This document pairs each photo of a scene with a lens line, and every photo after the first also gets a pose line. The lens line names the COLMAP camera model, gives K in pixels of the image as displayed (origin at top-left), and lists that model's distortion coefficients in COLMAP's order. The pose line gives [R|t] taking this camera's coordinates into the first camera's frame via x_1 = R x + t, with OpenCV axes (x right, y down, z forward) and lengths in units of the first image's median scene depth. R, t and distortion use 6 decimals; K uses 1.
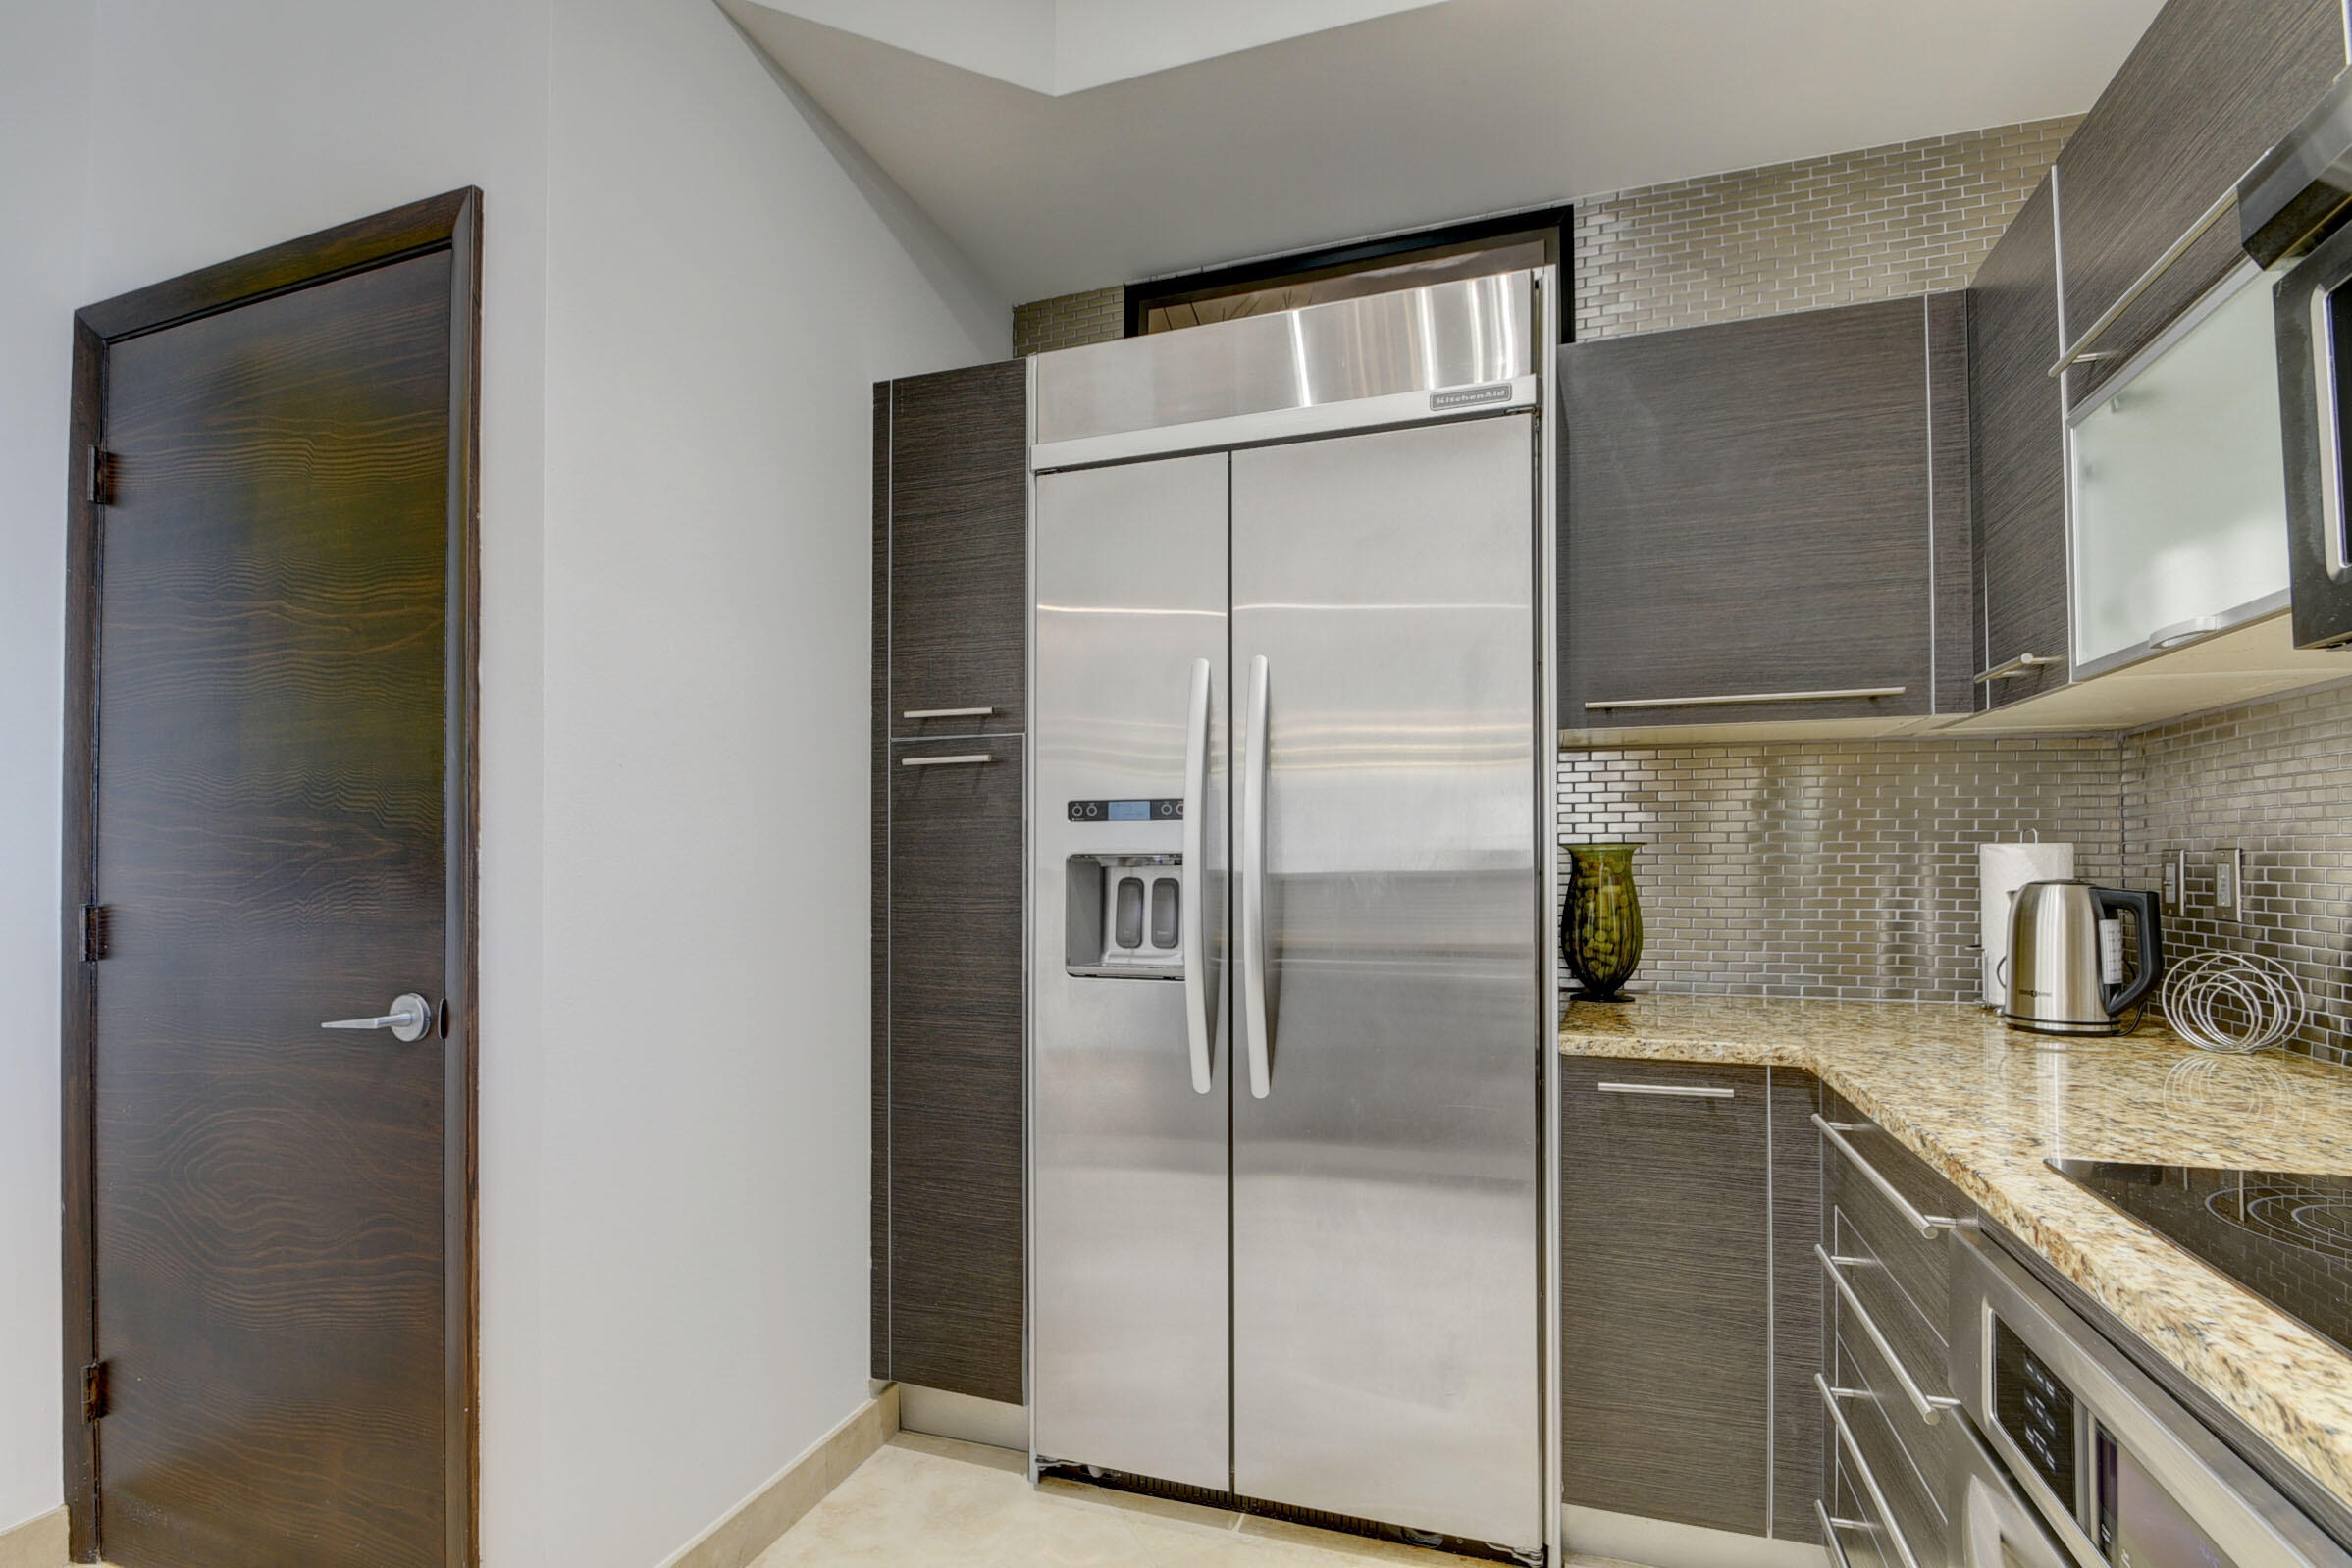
lens RADIAL K [[1106.8, 0, 1170.6], [0, 1106.8, 843.6], [0, 0, 1]] dist [0.000771, -0.007412]
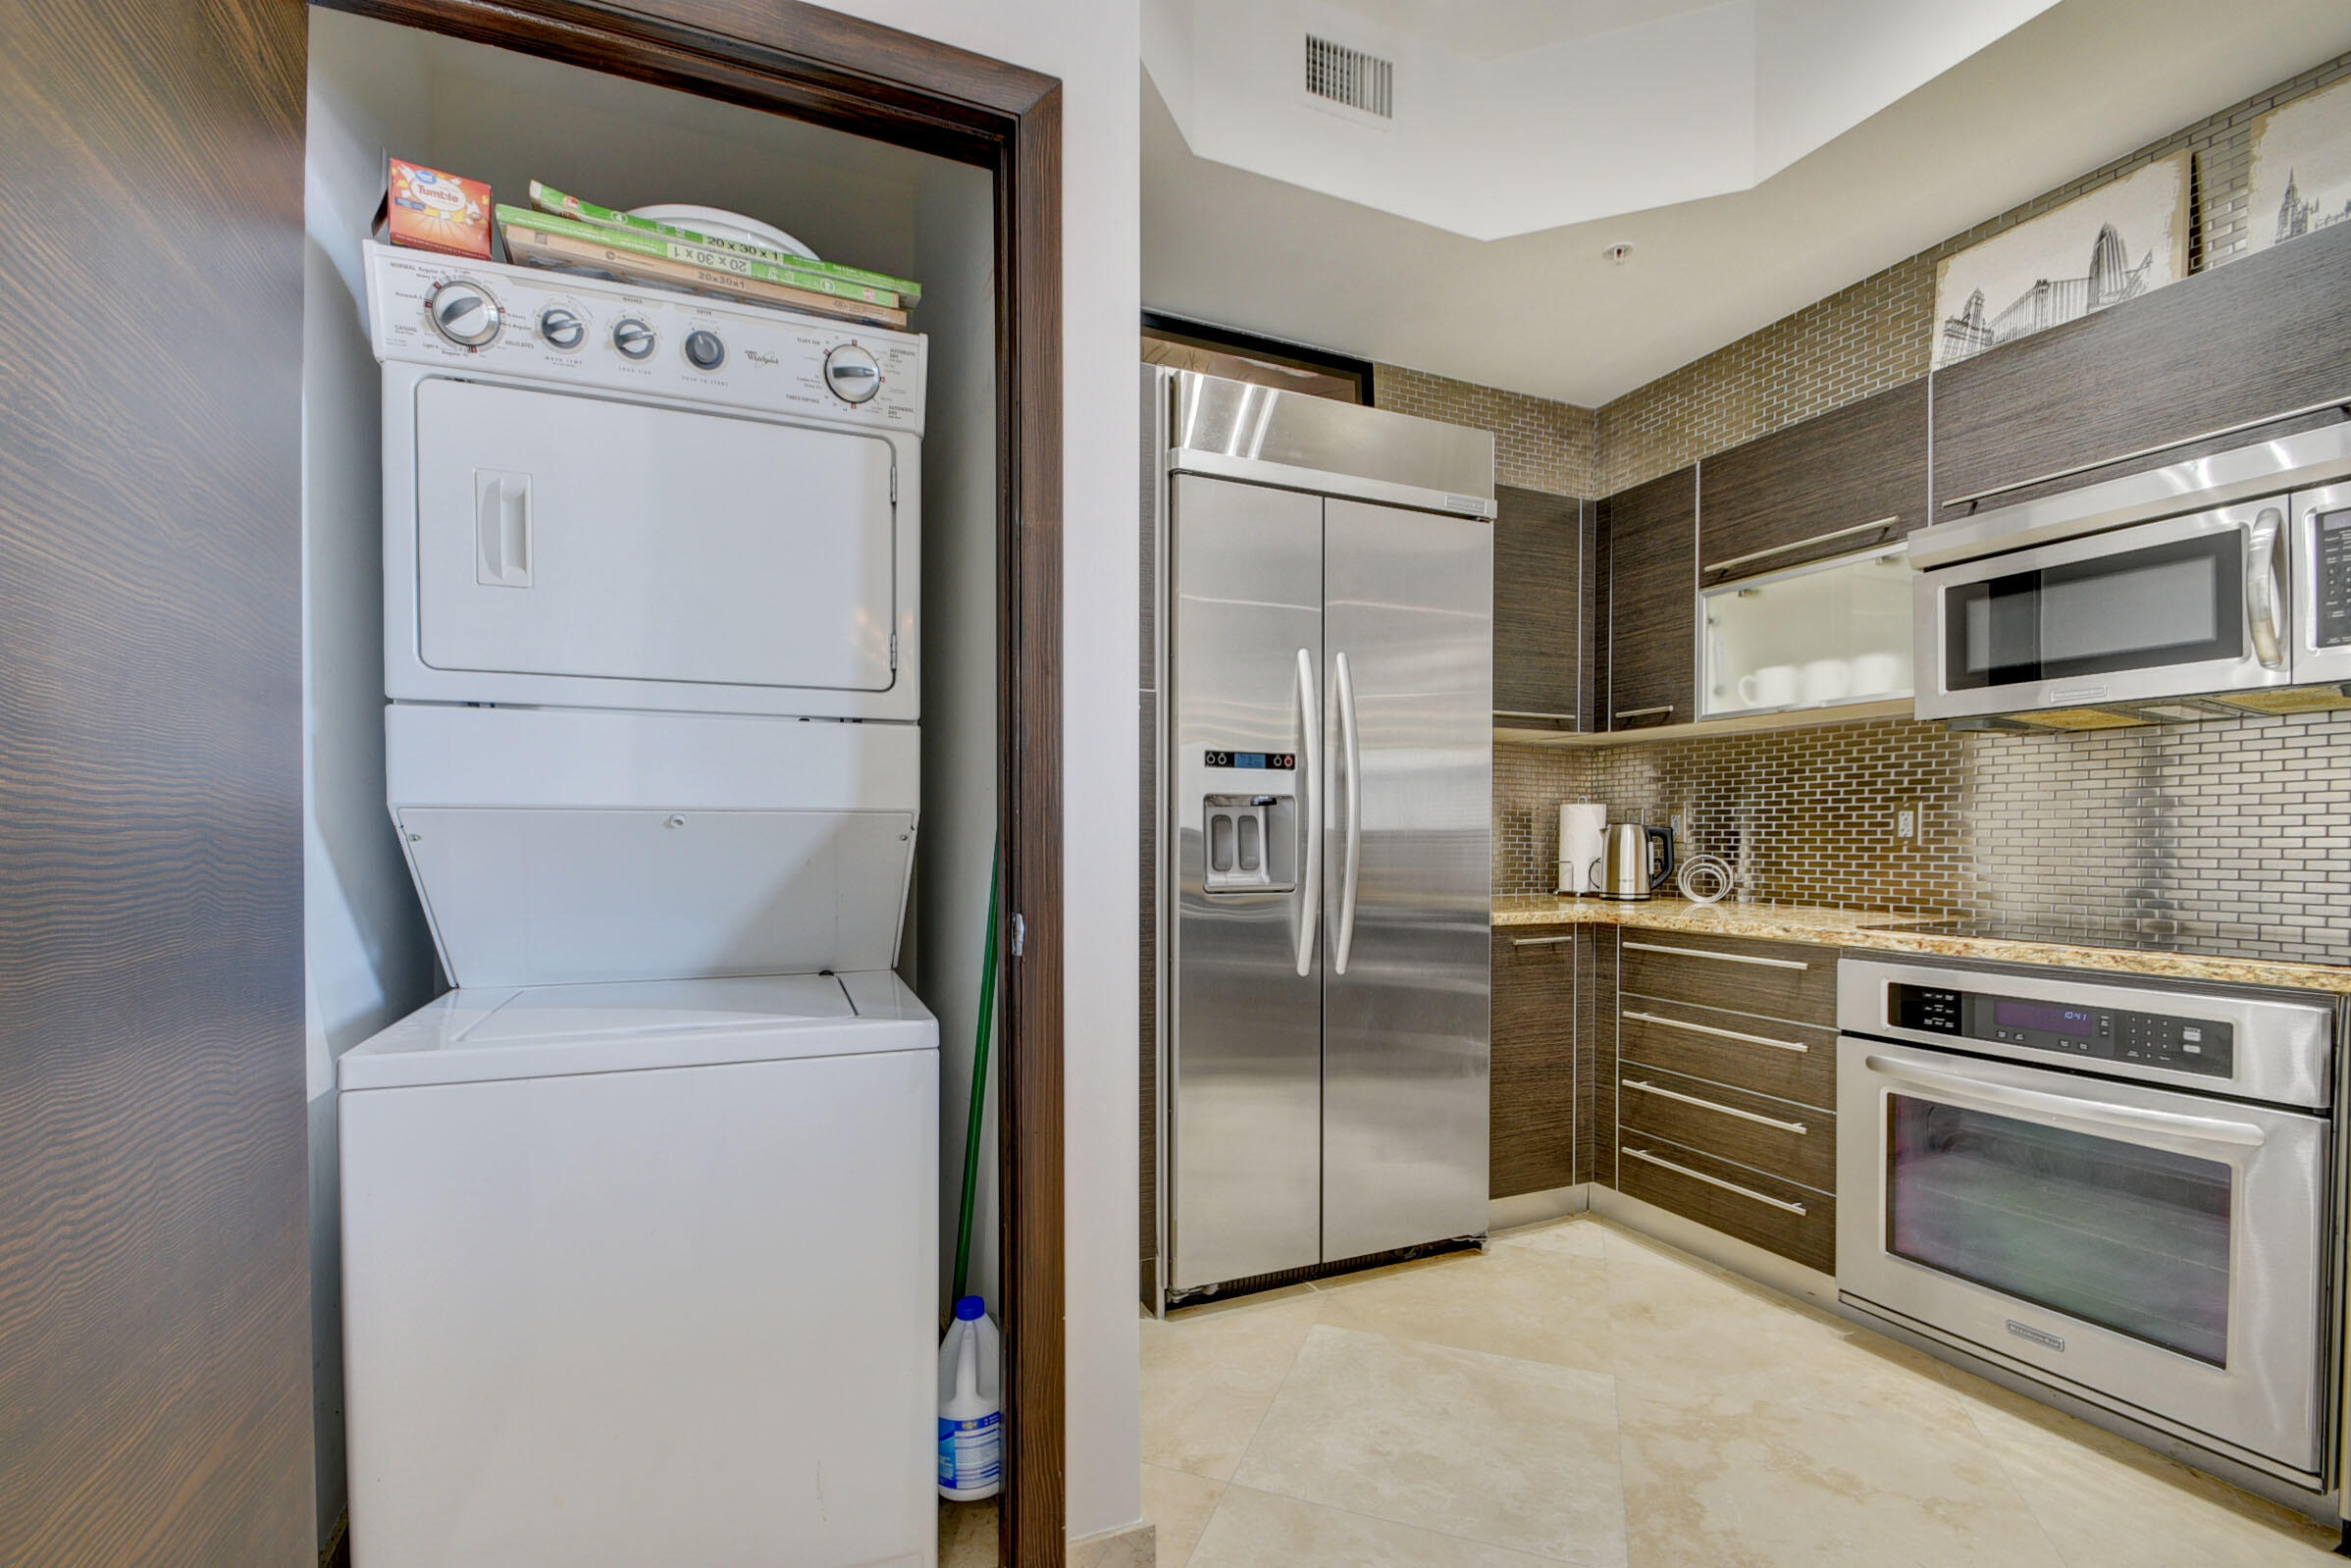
lens RADIAL K [[1043.1, 0, 1162.7], [0, 1043.1, 847.1], [0, 0, 1]] dist [0.012725, -0.011436]
pose [[0.726381, -0.002010, 0.687289, -0.974577], [-0.015151, 0.999706, 0.018936, 0.050010], [-0.687125, -0.024168, 0.726137, 0.207035]]
